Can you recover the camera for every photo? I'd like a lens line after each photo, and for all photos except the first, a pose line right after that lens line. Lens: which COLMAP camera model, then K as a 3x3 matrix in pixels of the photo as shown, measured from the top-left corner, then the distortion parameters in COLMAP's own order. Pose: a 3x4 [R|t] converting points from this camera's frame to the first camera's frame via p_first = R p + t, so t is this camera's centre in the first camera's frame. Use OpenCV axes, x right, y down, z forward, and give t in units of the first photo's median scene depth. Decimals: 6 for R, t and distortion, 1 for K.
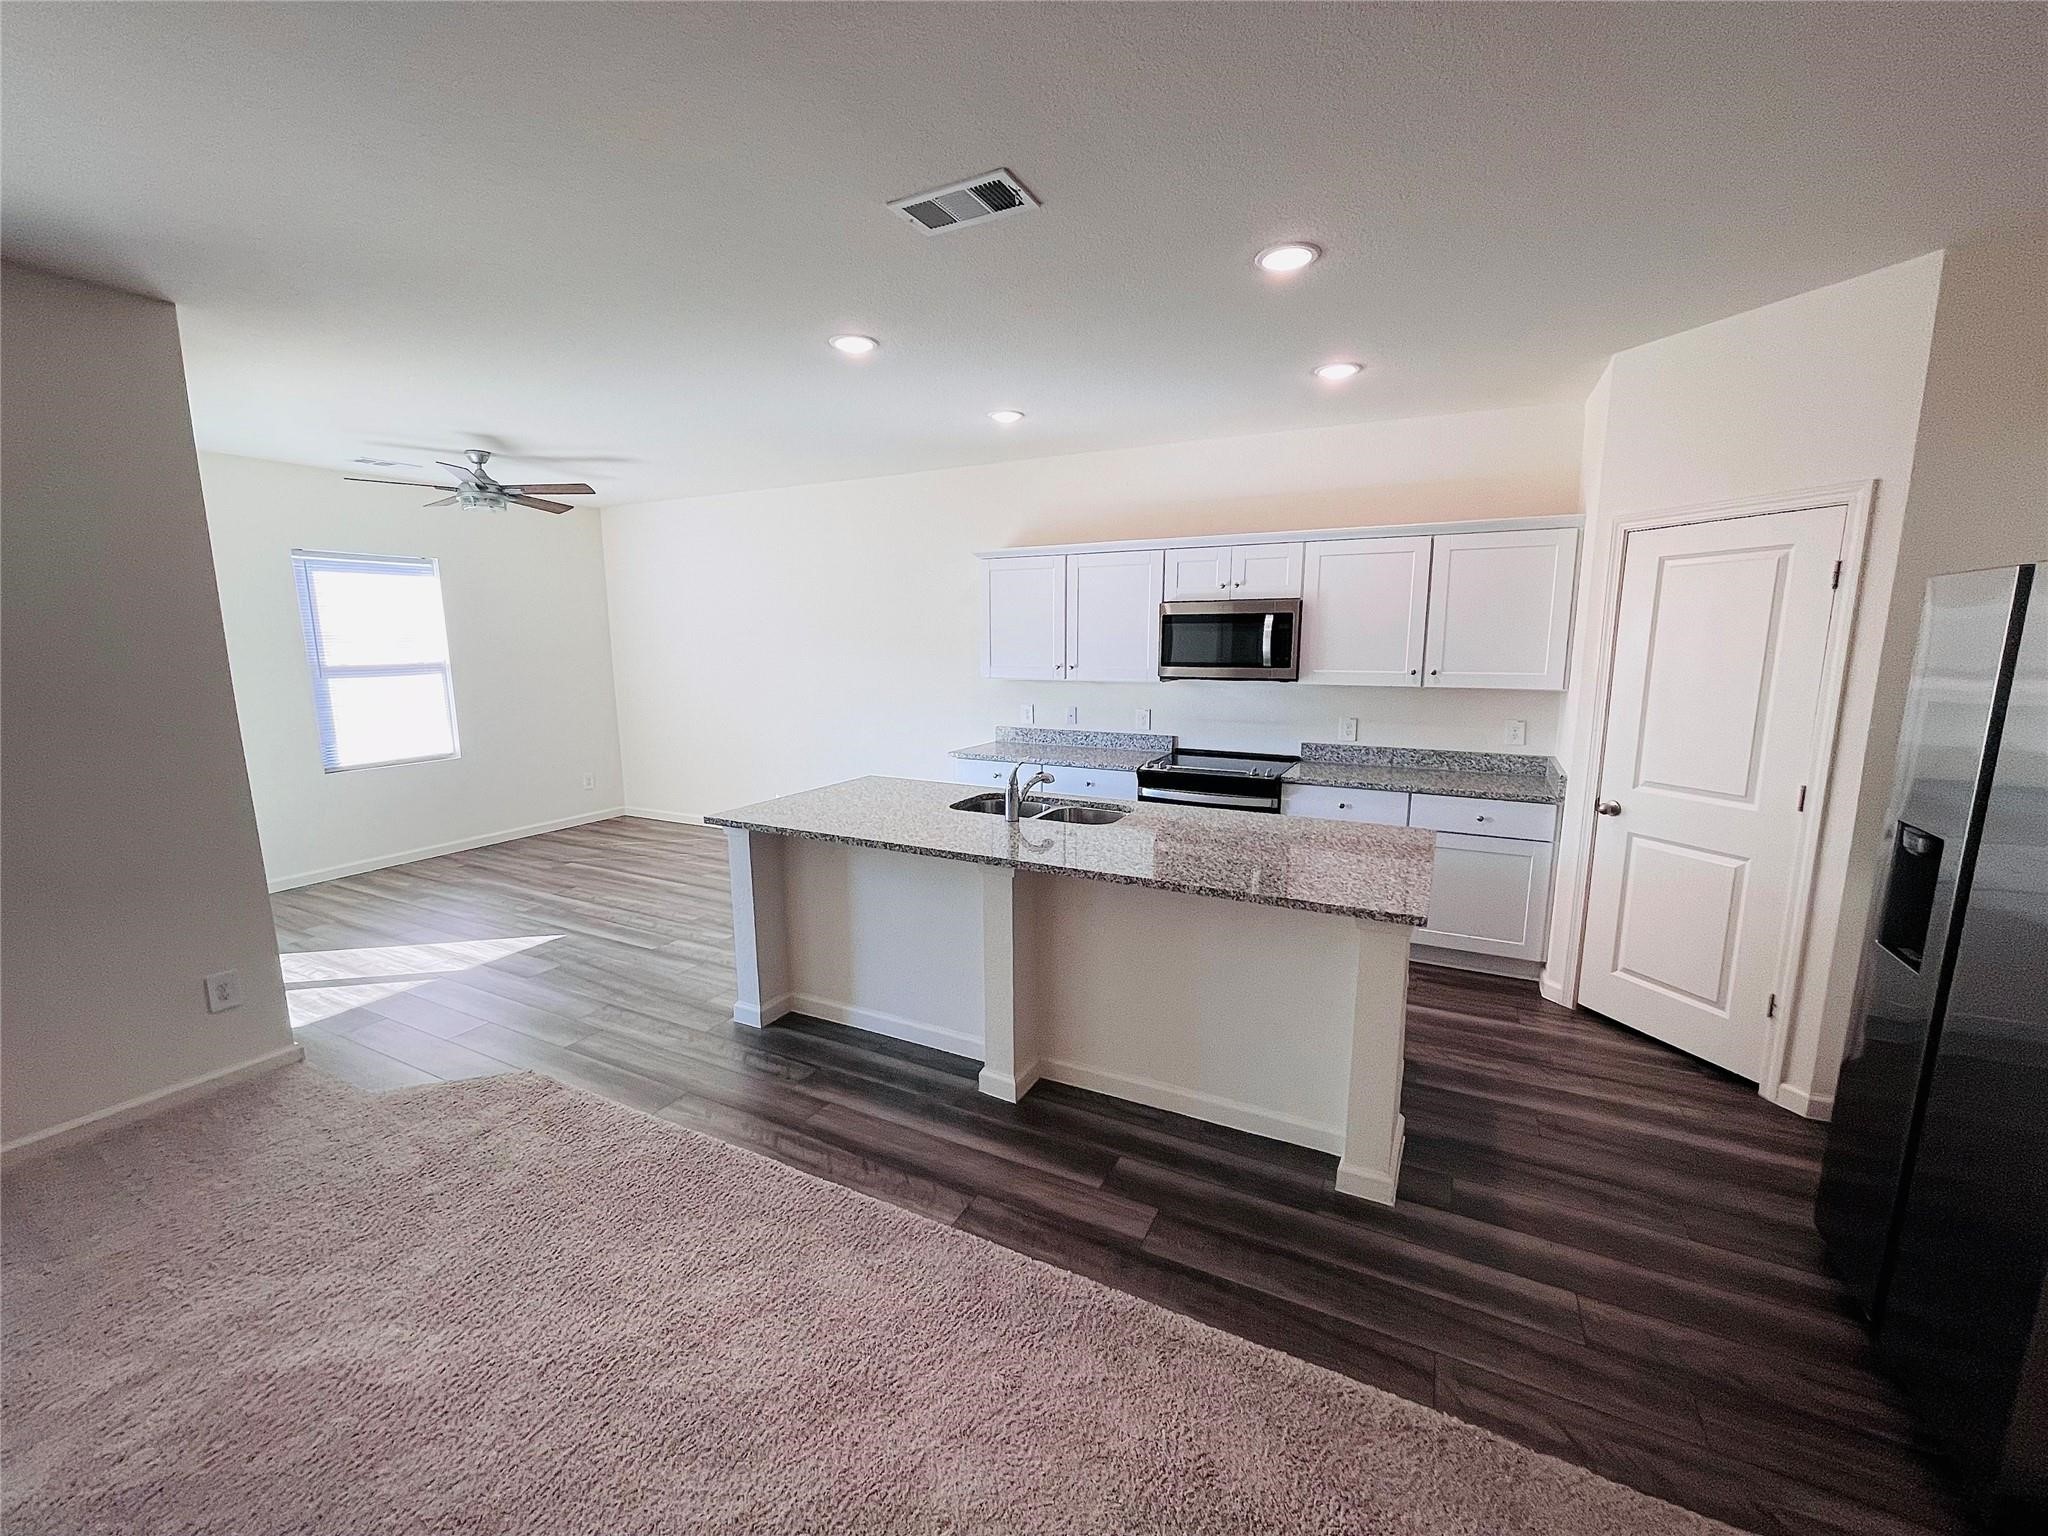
lens RADIAL K [[826.2, 0, 1023.5], [0, 826.2, 771.9], [0, 0, 1]] dist [0.000361, 0.000356]
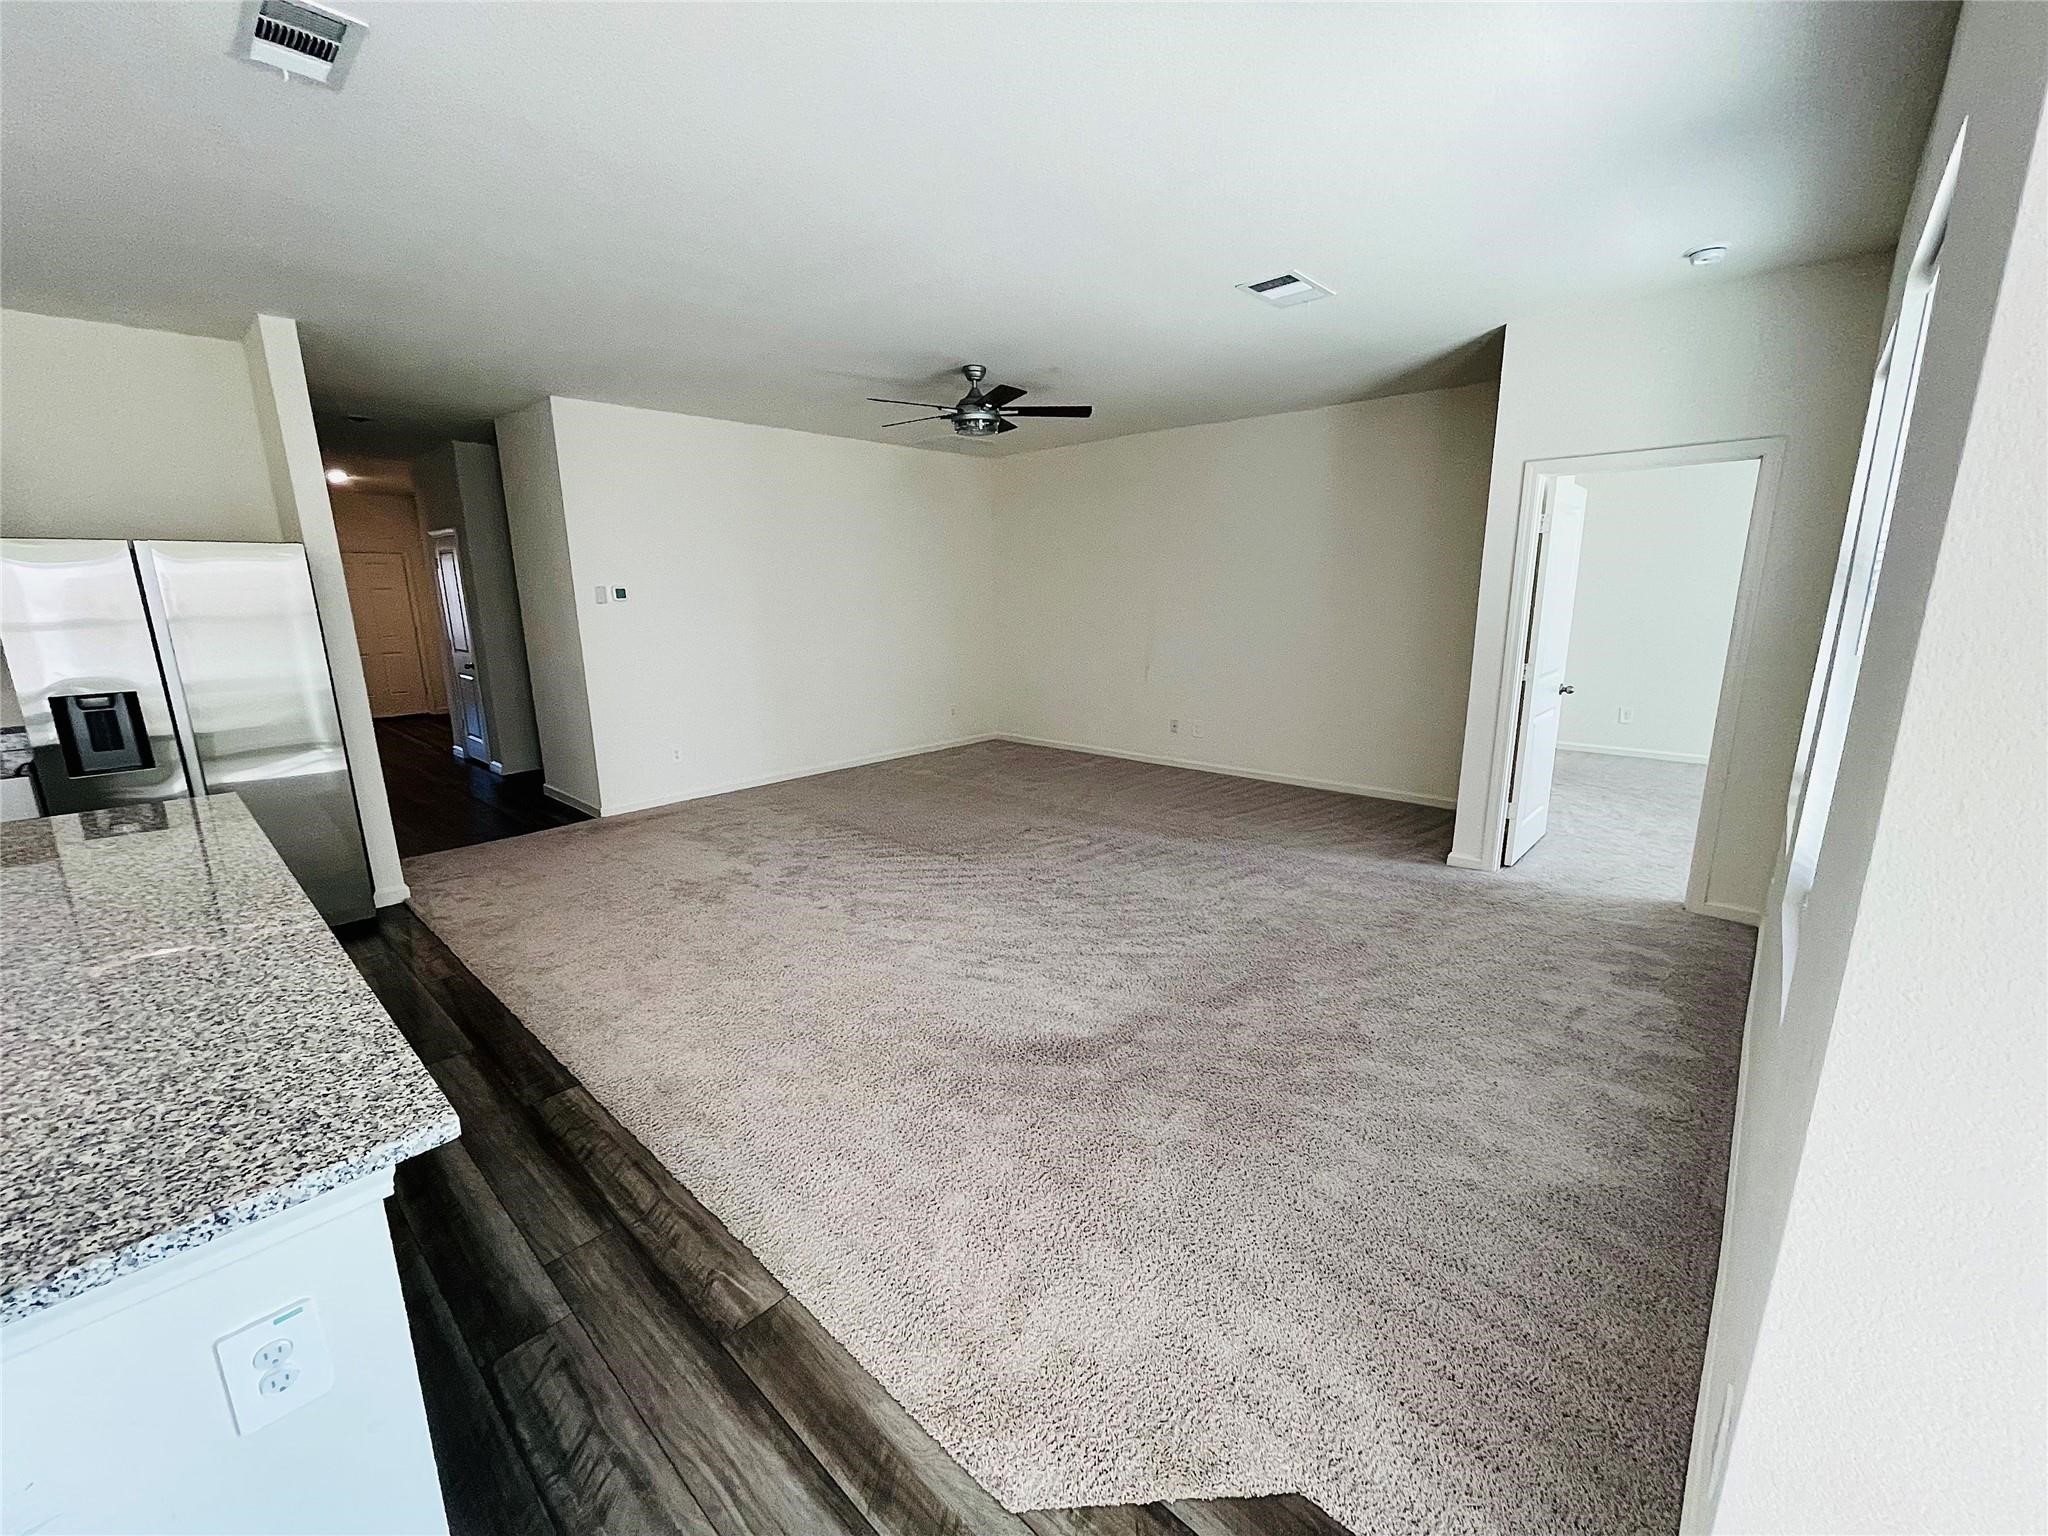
lens RADIAL K [[826.2, 0, 1022.5], [0, 826.2, 775.9], [0, 0, 1]] dist [0.000361, 0.000356]
pose [[-0.964456, -0.042310, 0.260832, -0.500376], [0.059353, 0.927187, 0.369866, -0.121976], [-0.257490, 0.372201, -0.891721, 0.884616]]
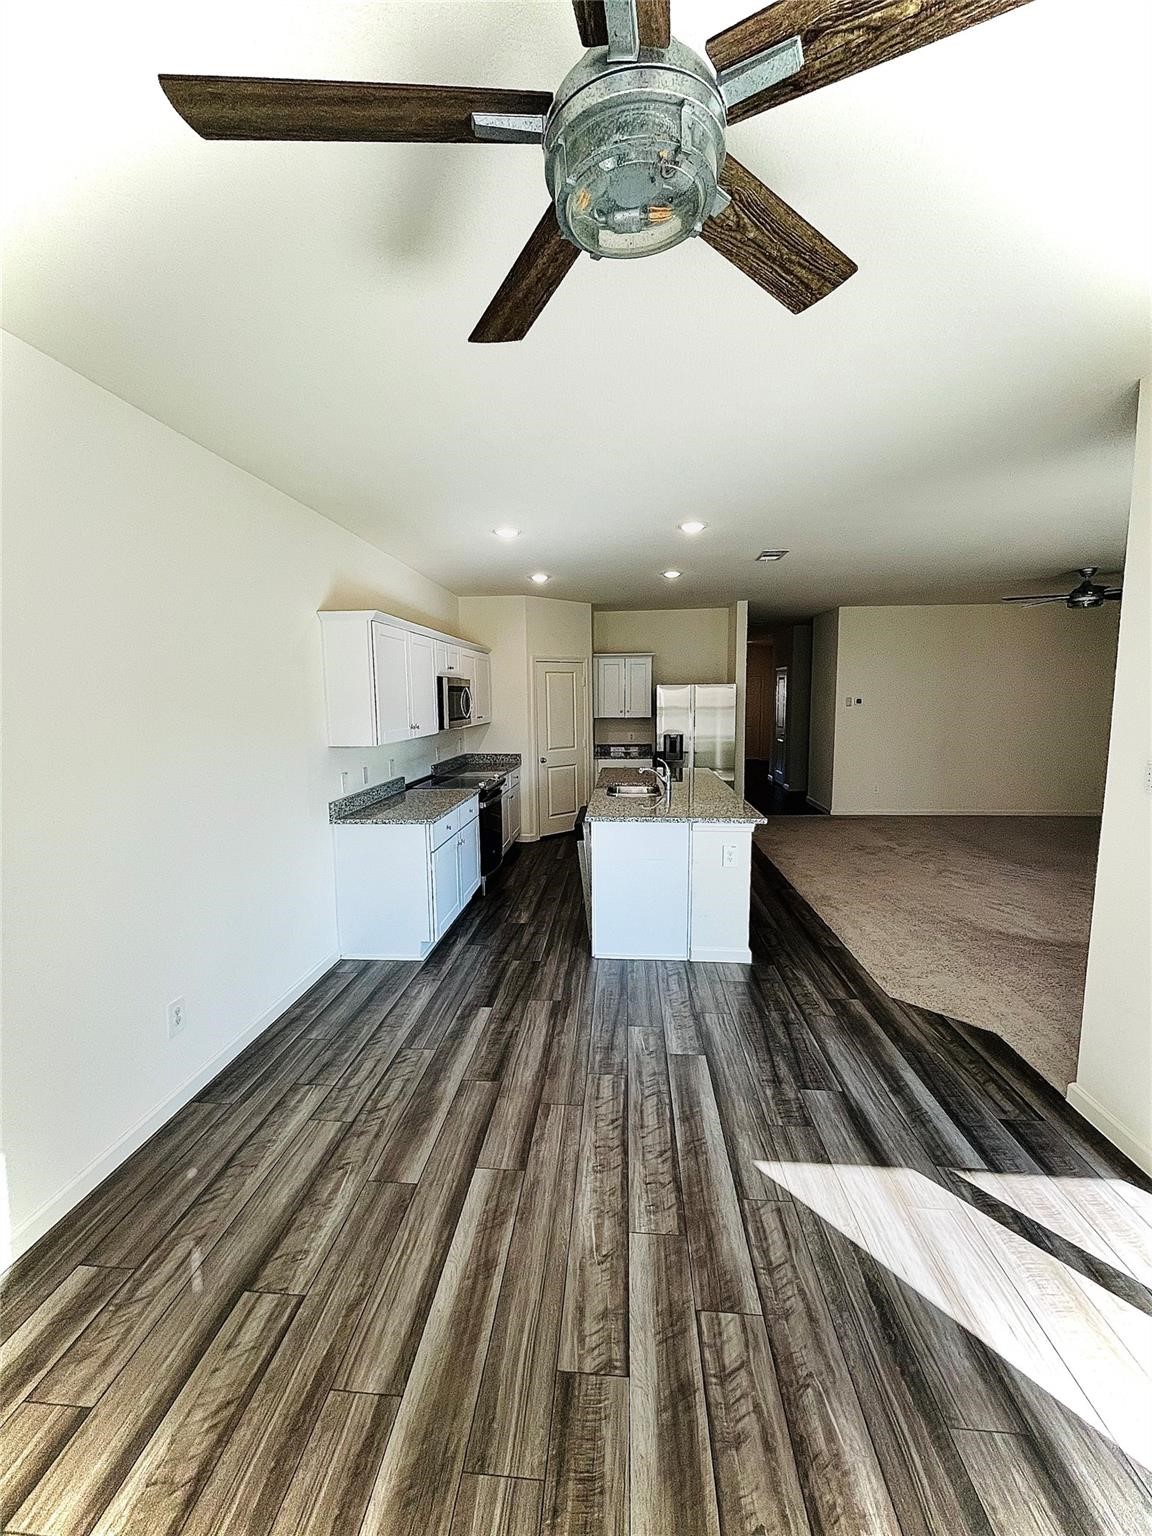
lens RADIAL K [[619.6, 0, 572.0], [0, 619.6, 764.5], [0, 0, 1]] dist [0.000361, 0.000356]
pose [[-0.379175, -0.094380, 0.920499, -0.947503], [0.161033, 0.972874, 0.166083, -0.208353], [-0.911205, 0.211206, -0.353692, 1.269282]]
